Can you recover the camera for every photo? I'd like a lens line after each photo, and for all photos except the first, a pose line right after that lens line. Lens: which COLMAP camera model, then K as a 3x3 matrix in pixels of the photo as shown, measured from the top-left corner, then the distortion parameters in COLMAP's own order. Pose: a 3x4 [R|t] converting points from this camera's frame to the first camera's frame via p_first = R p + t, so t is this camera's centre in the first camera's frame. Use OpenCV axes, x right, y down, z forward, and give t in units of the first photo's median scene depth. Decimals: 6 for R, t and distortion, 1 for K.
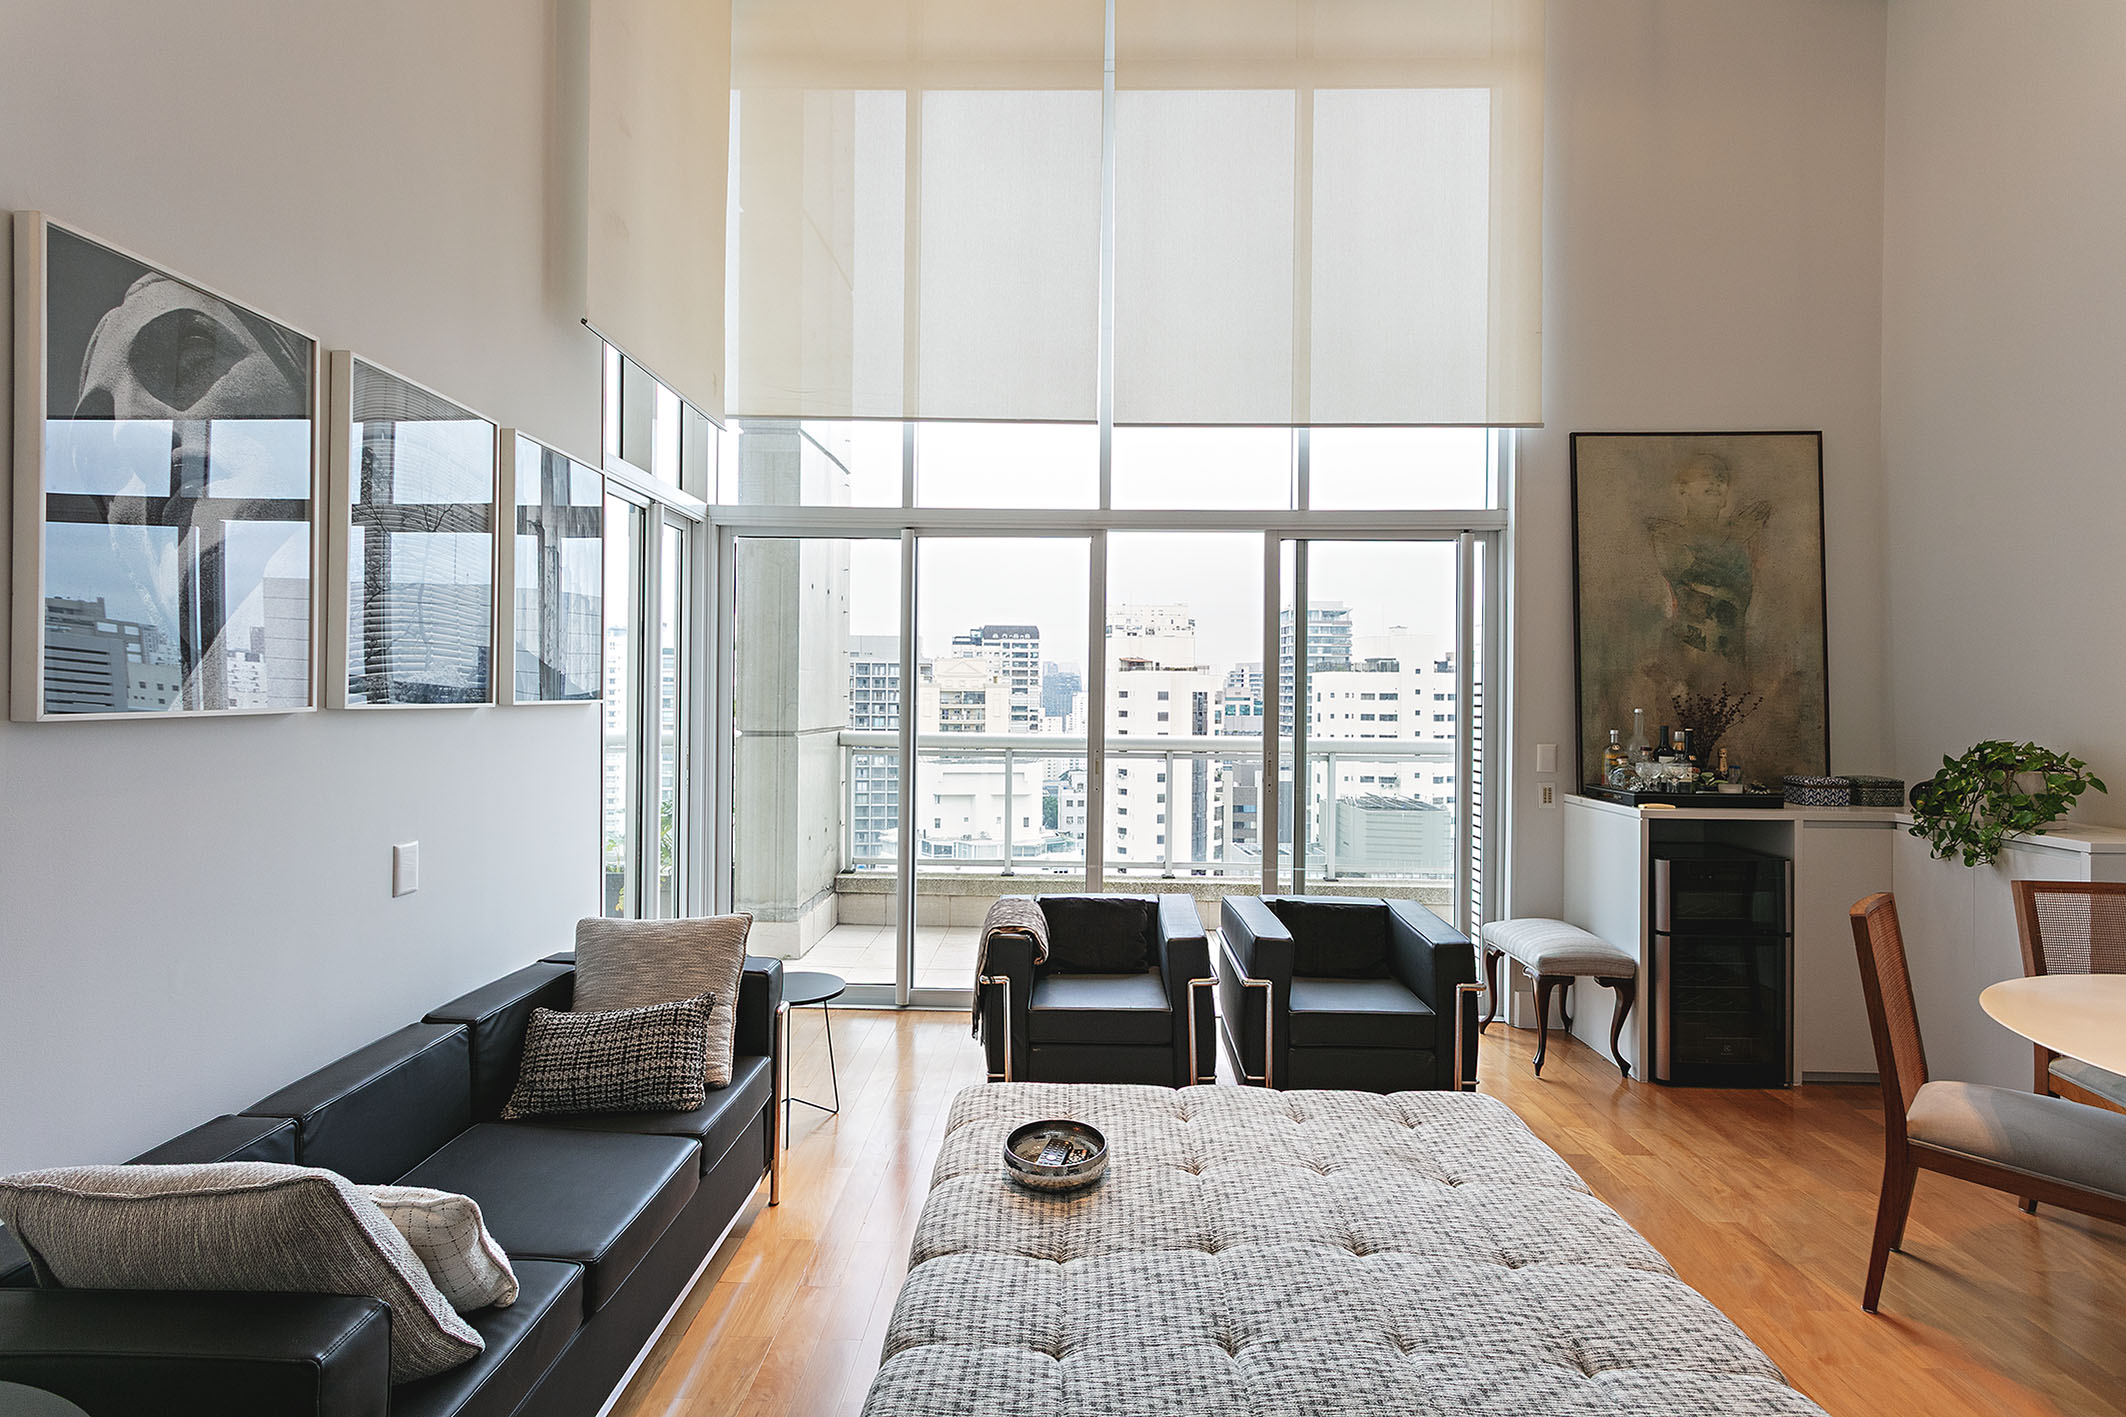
lens RADIAL K [[1010.7, 0, 1066.1], [0, 1010.7, 697.0], [0, 0, 1]] dist [0.001417, 0.003707]
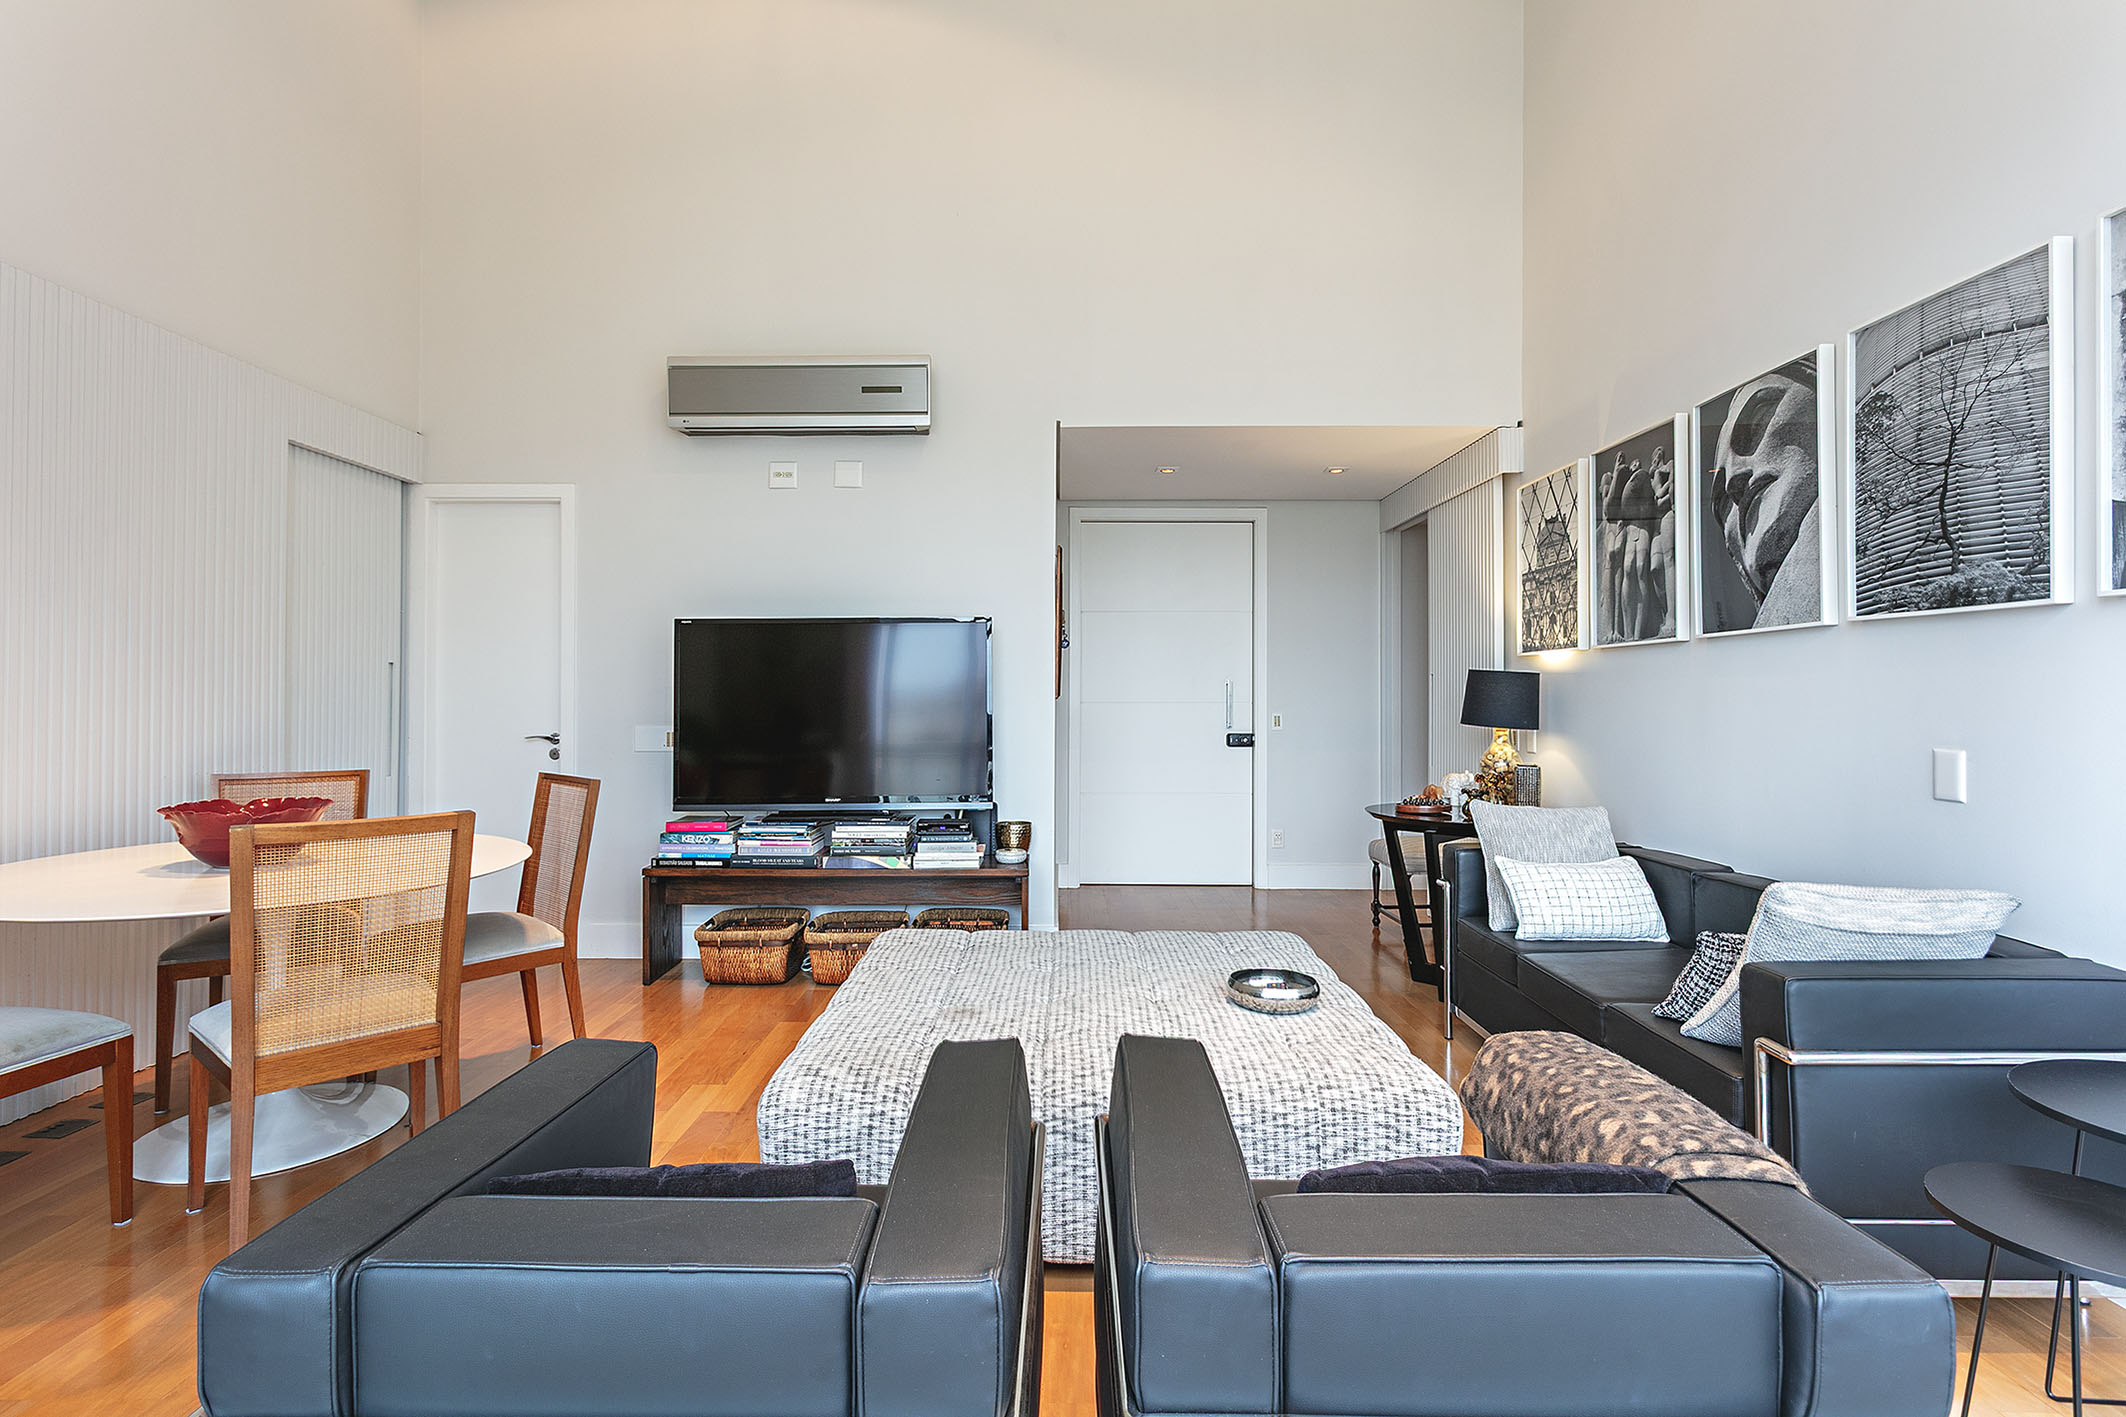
lens RADIAL K [[1010.7, 0, 1048.9], [0, 1010.7, 696.7], [0, 0, 1]] dist [0.001417, 0.003707]
pose [[-0.999775, -0.009716, -0.018843, 0.140527], [-0.009688, 0.999952, -0.001588, 0.057149], [0.018857, -0.001405, -0.999821, 1.103578]]
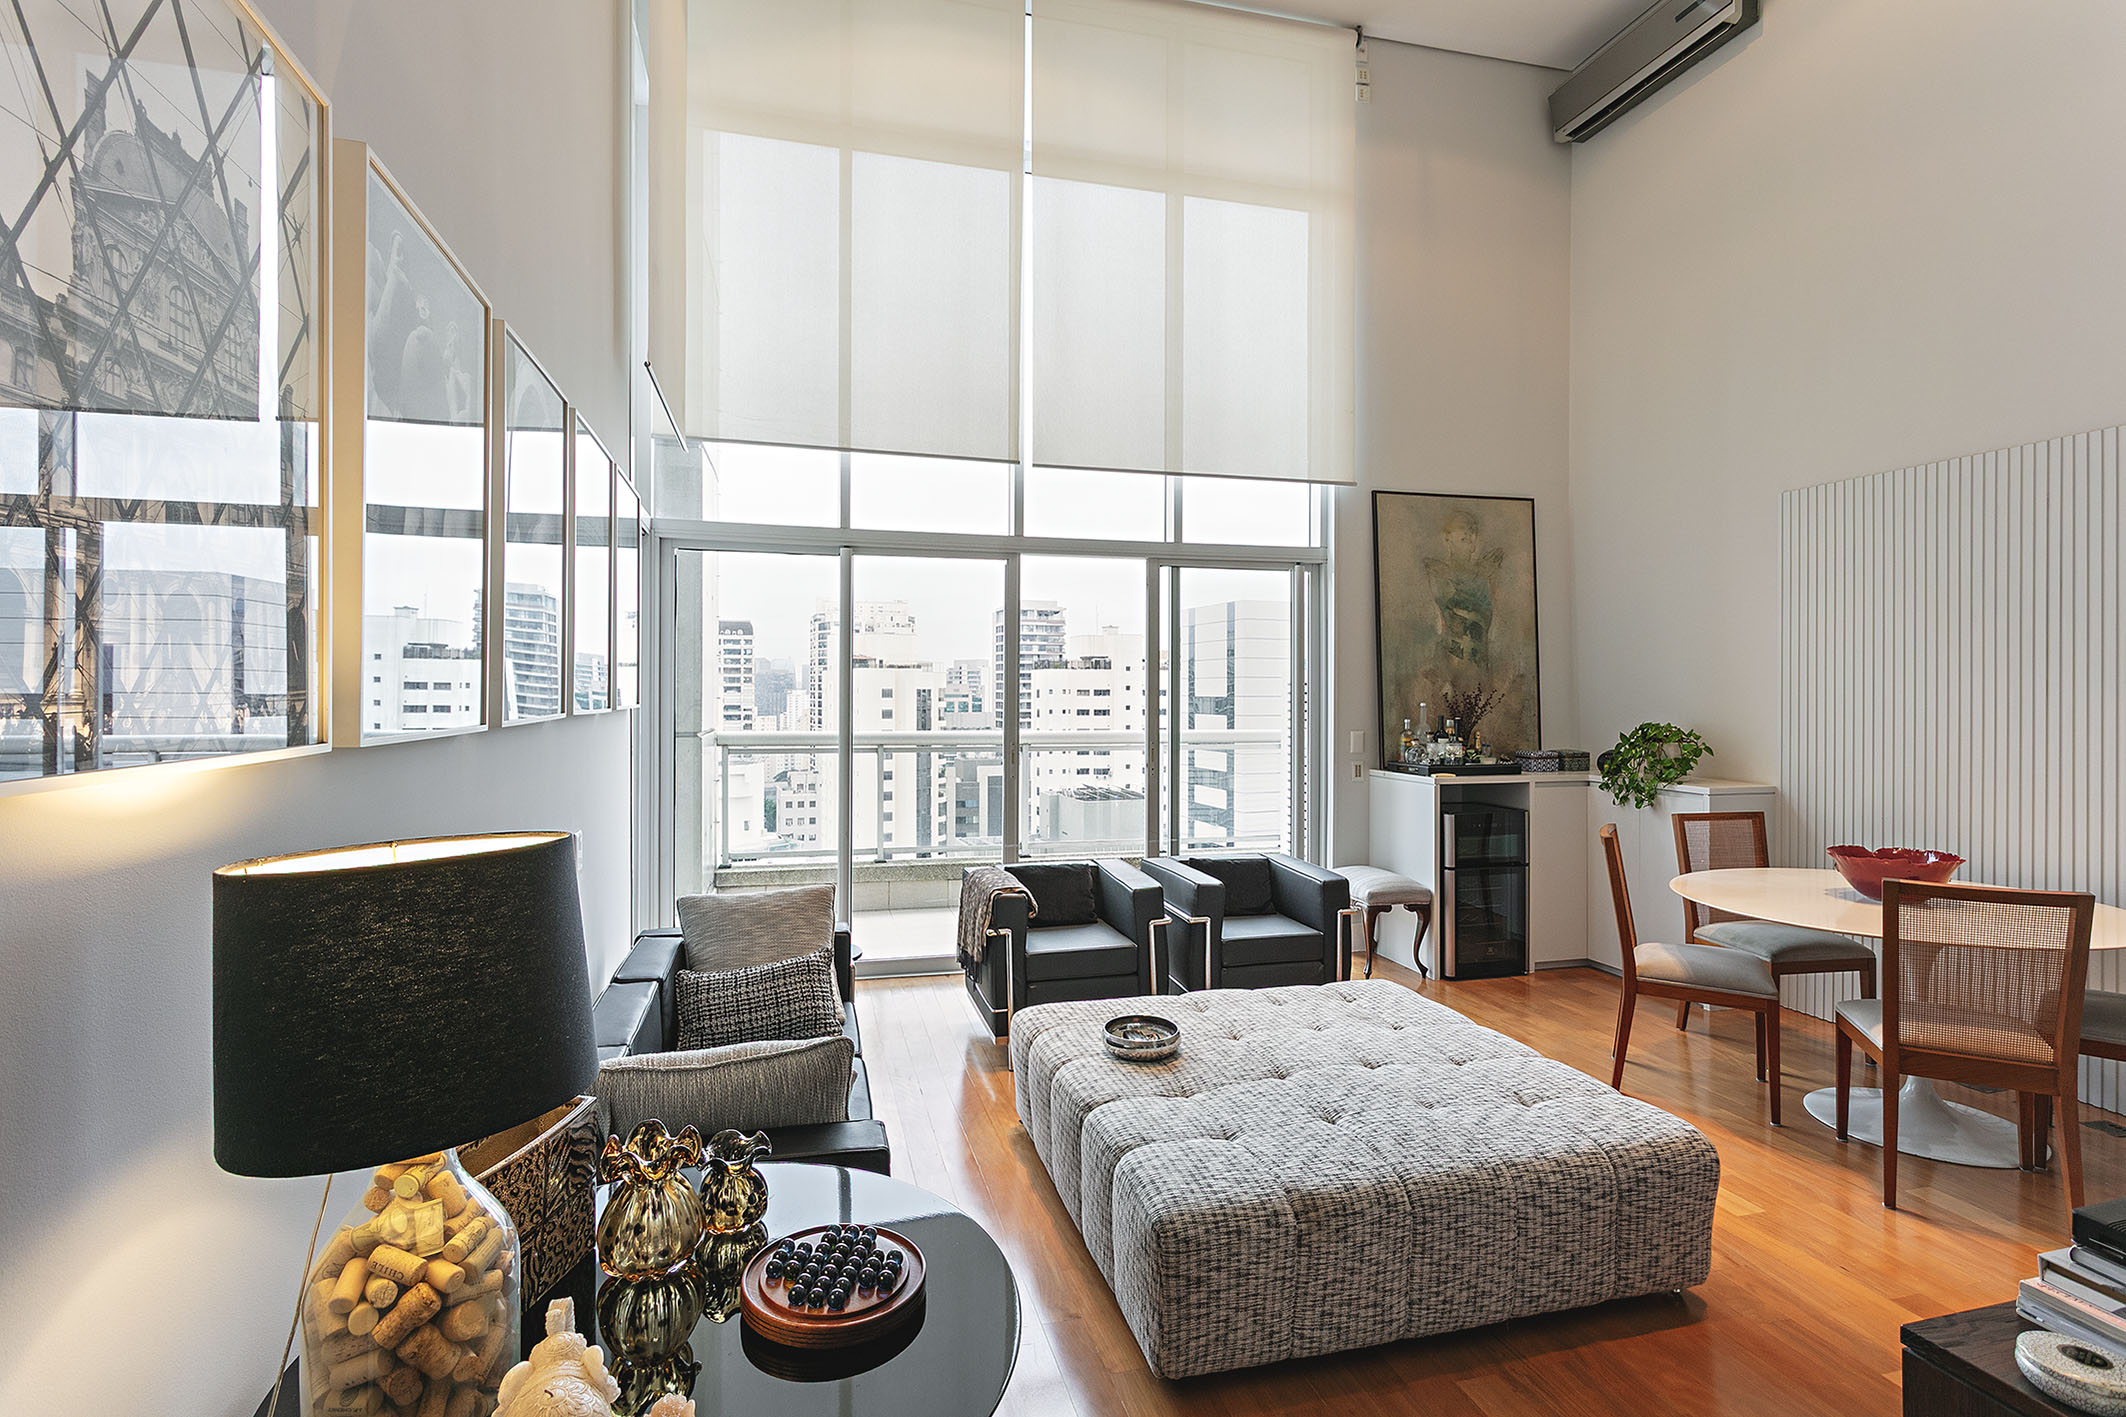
lens RADIAL K [[1010.7, 0, 1062.7], [0, 1010.7, 699.1], [0, 0, 1]] dist [0.001417, 0.003707]
pose [[0.961321, -0.008784, 0.275291, -0.246050], [0.007400, 0.999954, 0.006067, -0.004905], [-0.275331, -0.003796, 0.961342, -0.139311]]
